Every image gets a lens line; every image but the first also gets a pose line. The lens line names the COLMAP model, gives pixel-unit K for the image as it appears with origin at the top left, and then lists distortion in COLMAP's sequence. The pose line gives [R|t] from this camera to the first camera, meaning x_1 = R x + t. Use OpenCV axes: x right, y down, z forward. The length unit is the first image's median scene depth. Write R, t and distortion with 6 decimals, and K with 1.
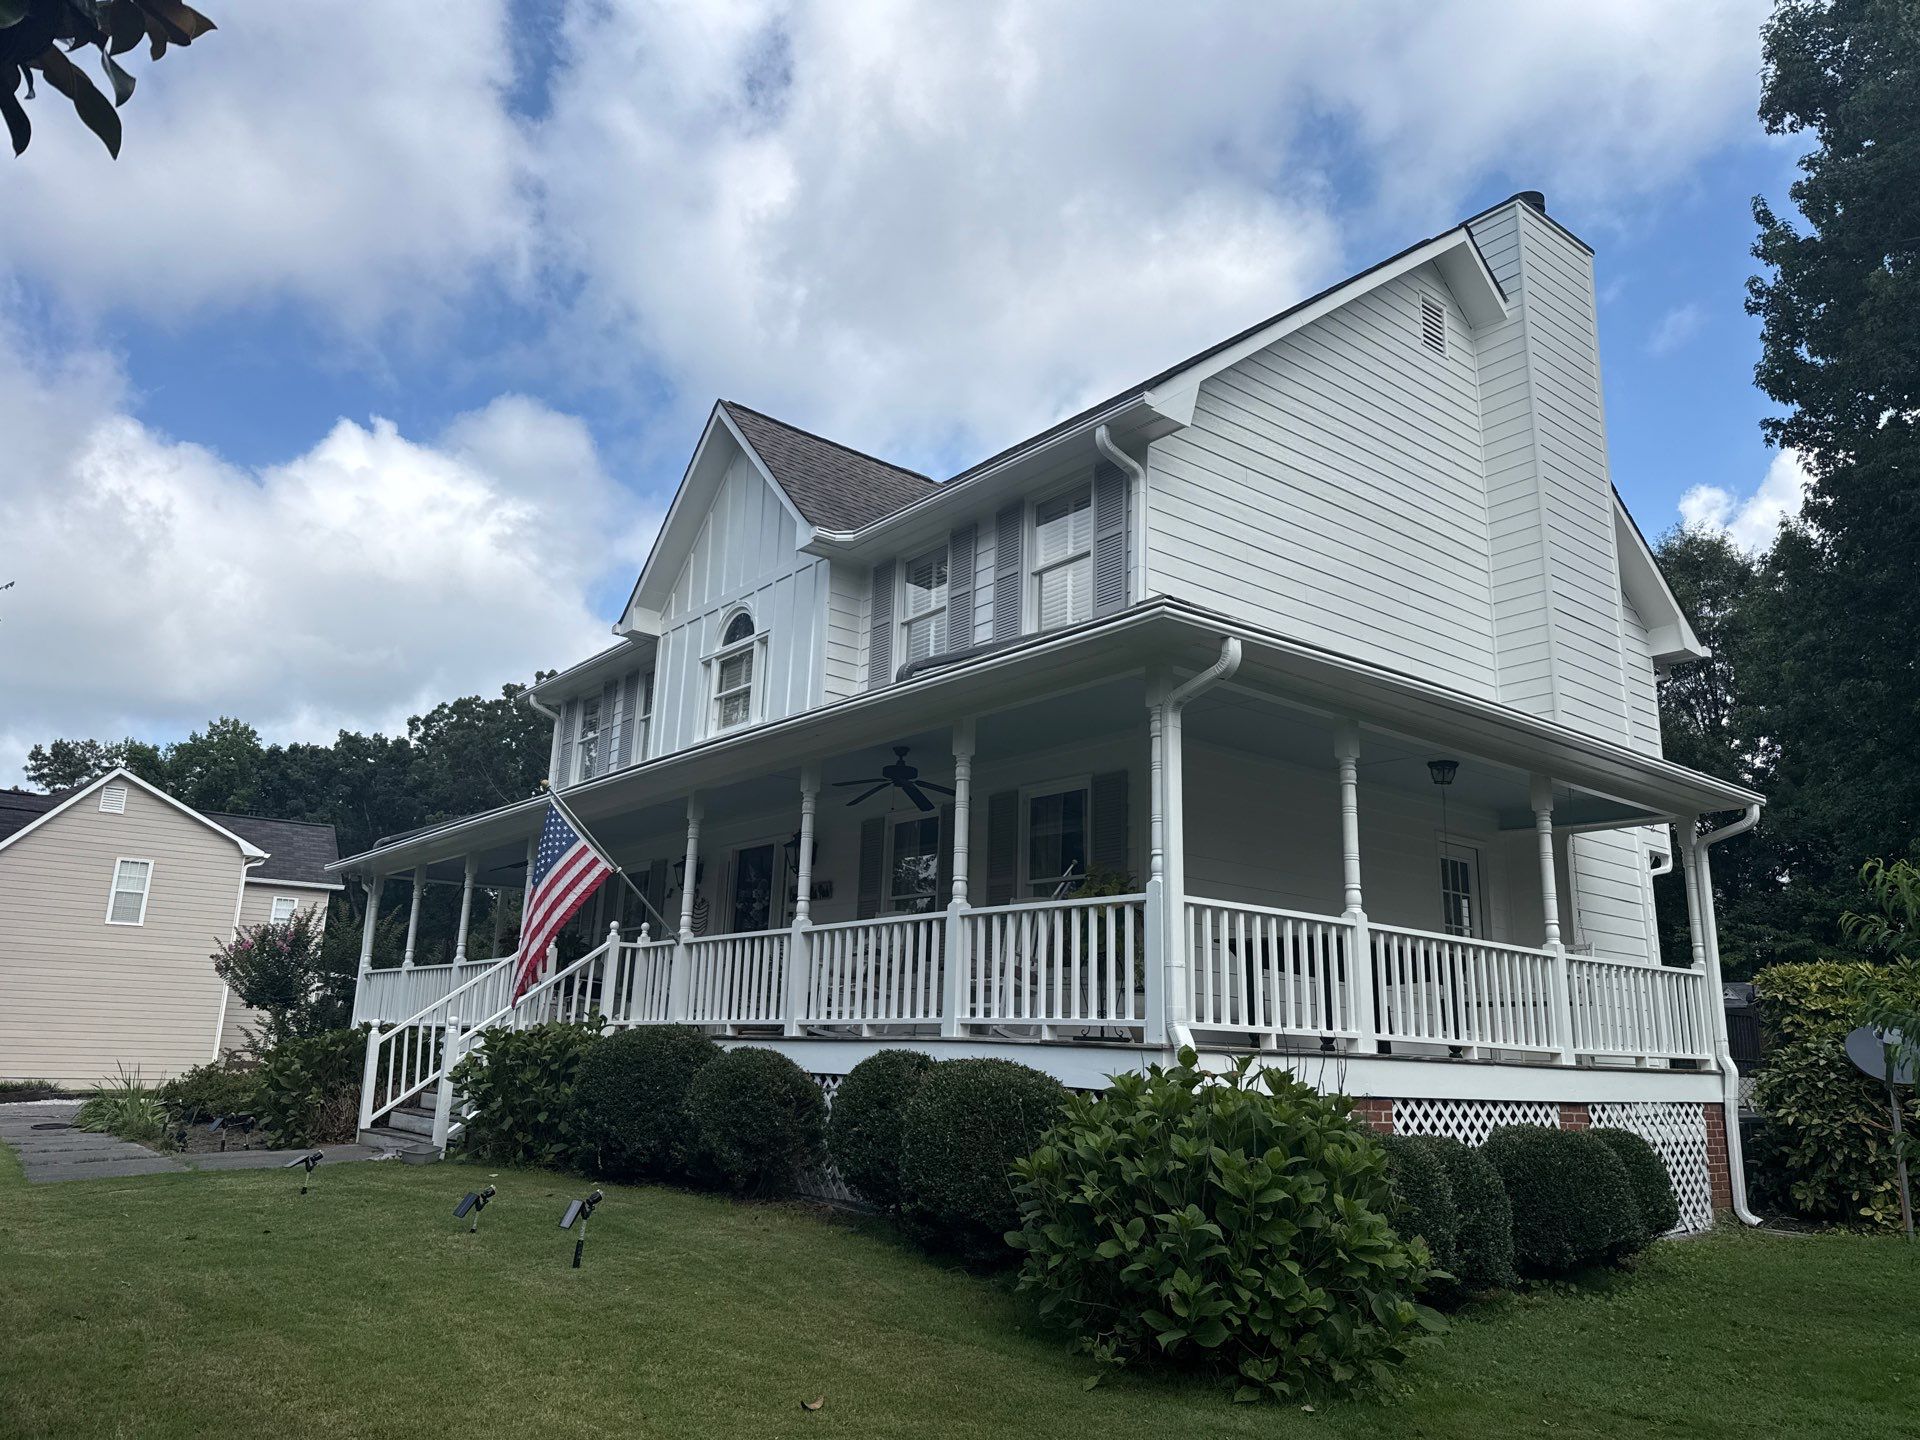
lens RADIAL K [[1375.0, 0, 966.7], [0, 1375.0, 709.2], [0, 0, 1]] dist [0.126509, -0.210521]
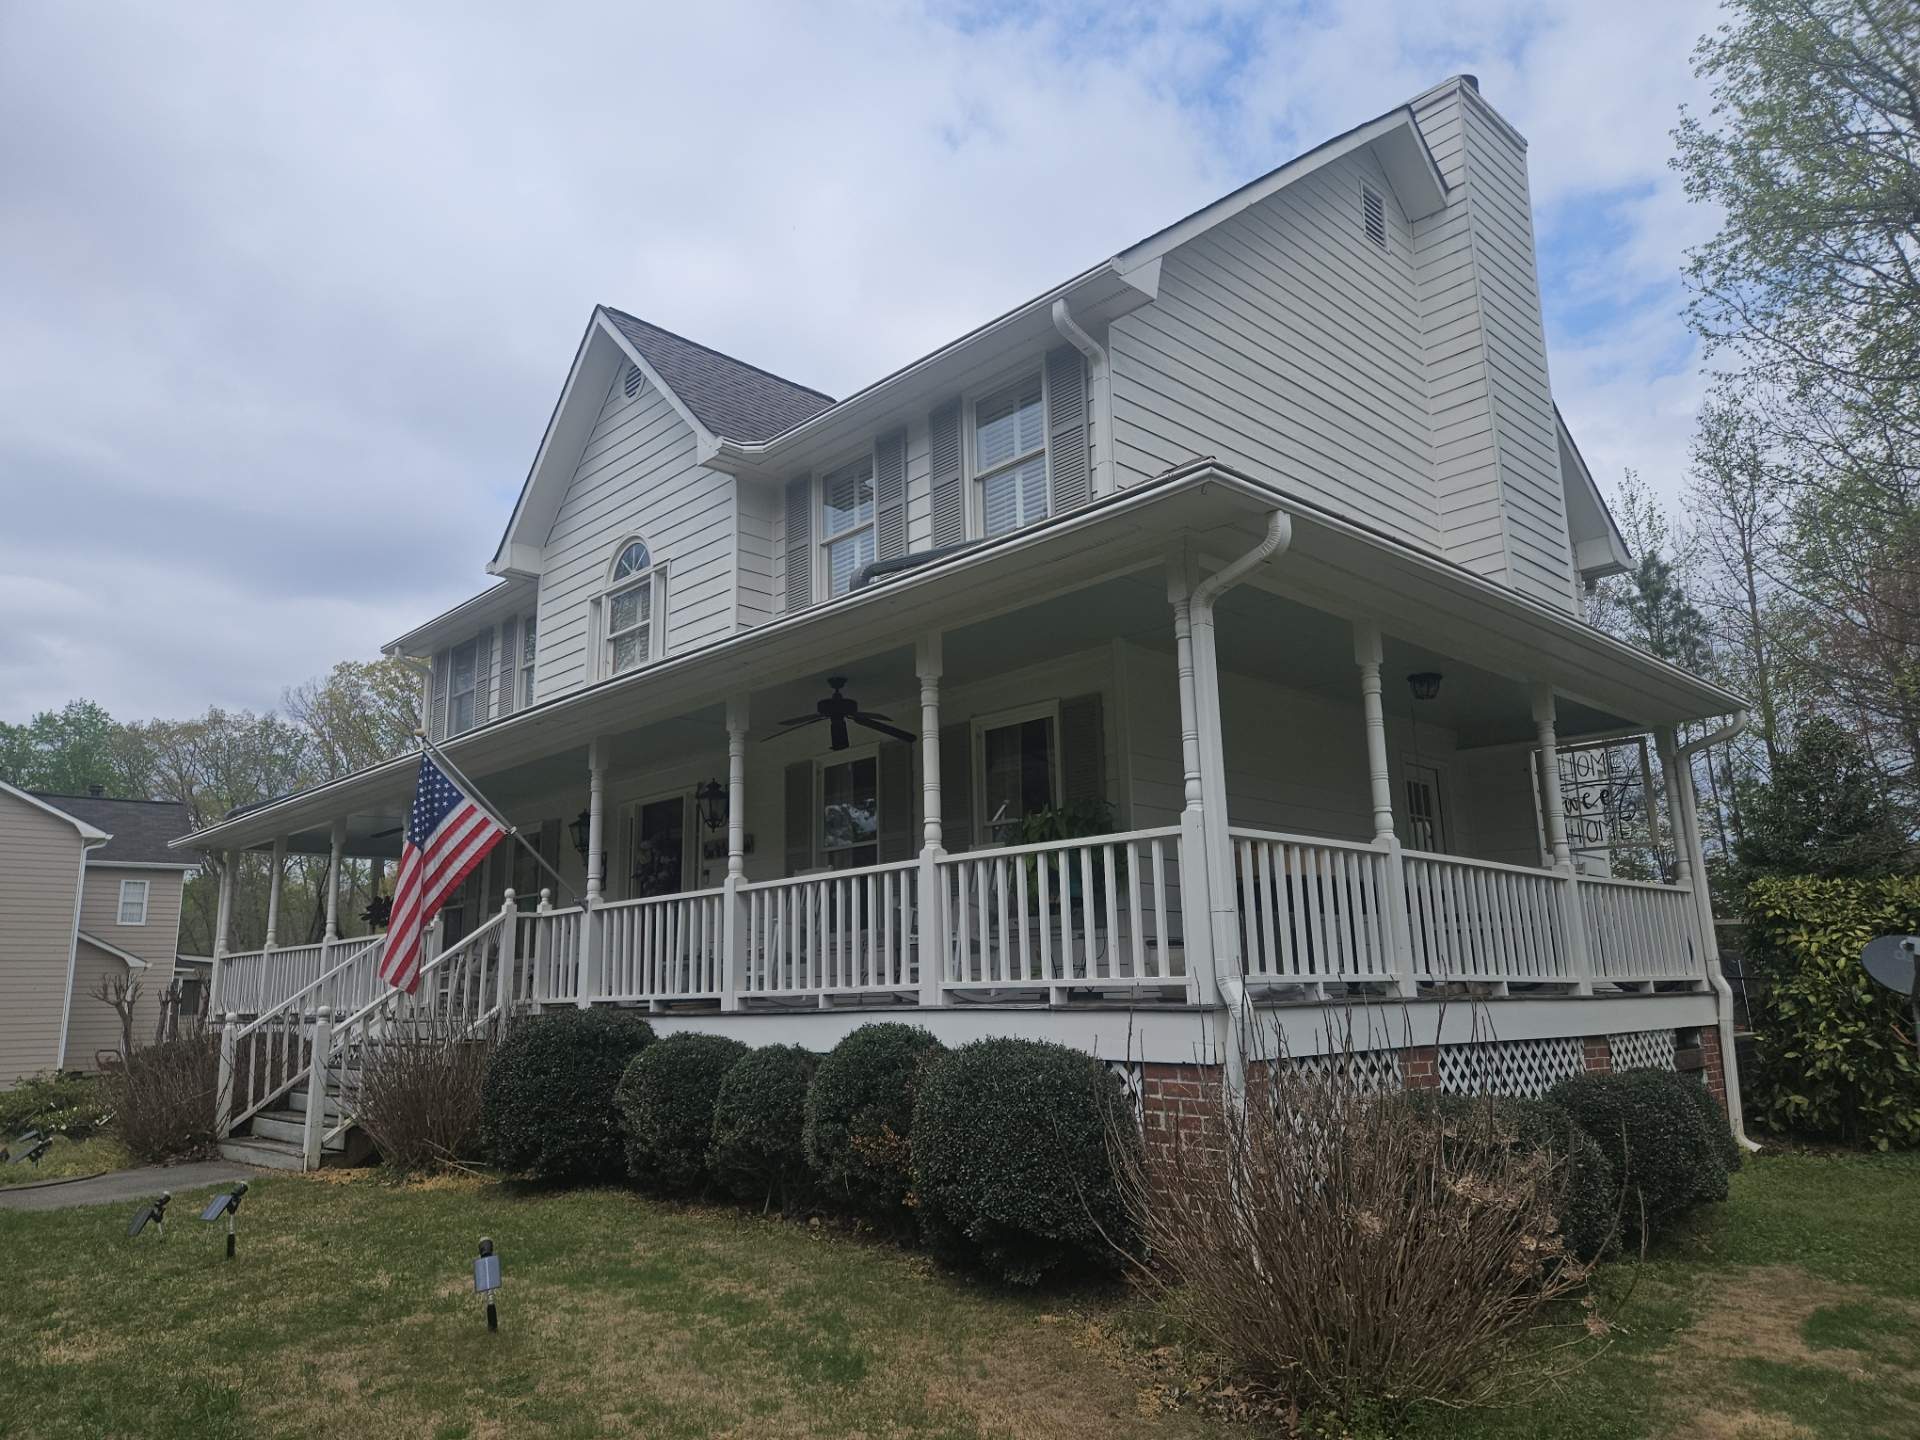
lens RADIAL K [[1326.0, 0, 960.4], [0, 1326.0, 713.7], [0, 0, 1]] dist [0.049843, -0.006851]
pose [[0.994855, -0.034419, 0.095288, -0.048976], [0.031107, 0.998866, 0.036035, 0.021445], [-0.096420, -0.032885, 0.994797, 0.143570]]
